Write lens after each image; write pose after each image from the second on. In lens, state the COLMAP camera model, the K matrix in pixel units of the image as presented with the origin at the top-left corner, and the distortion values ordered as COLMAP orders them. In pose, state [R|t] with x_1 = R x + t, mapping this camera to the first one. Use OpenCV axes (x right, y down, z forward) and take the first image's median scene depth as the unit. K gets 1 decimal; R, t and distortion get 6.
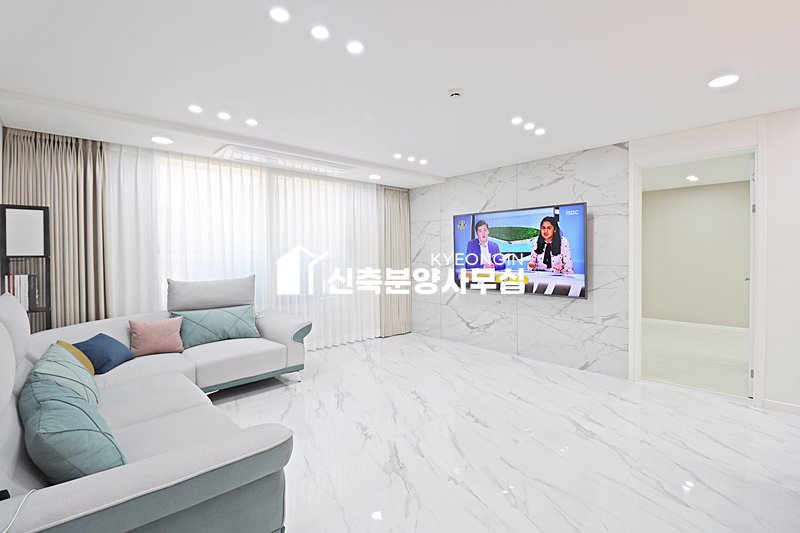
lens RADIAL K [[372.5, 0, 400.0], [0, 372.5, 259.5], [0, 0, 1]] dist [-0.001249, -0.000218]
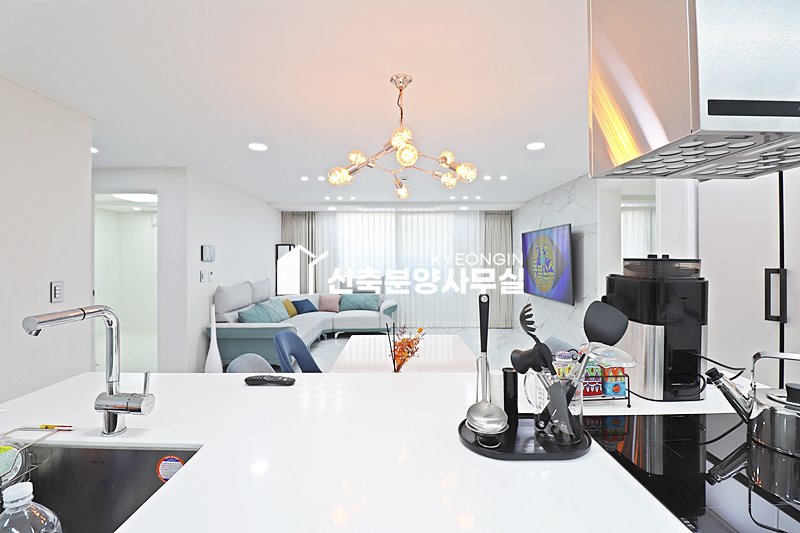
lens RADIAL K [[372.5, 0, 400.0], [0, 372.5, 259.5], [0, 0, 1]] dist [-0.001249, -0.000218]
pose [[0.748828, 0.004455, -0.662750, 0.902101], [-0.012867, 0.999887, -0.007816, -0.023459], [0.662640, 0.014380, 0.748800, -0.256249]]
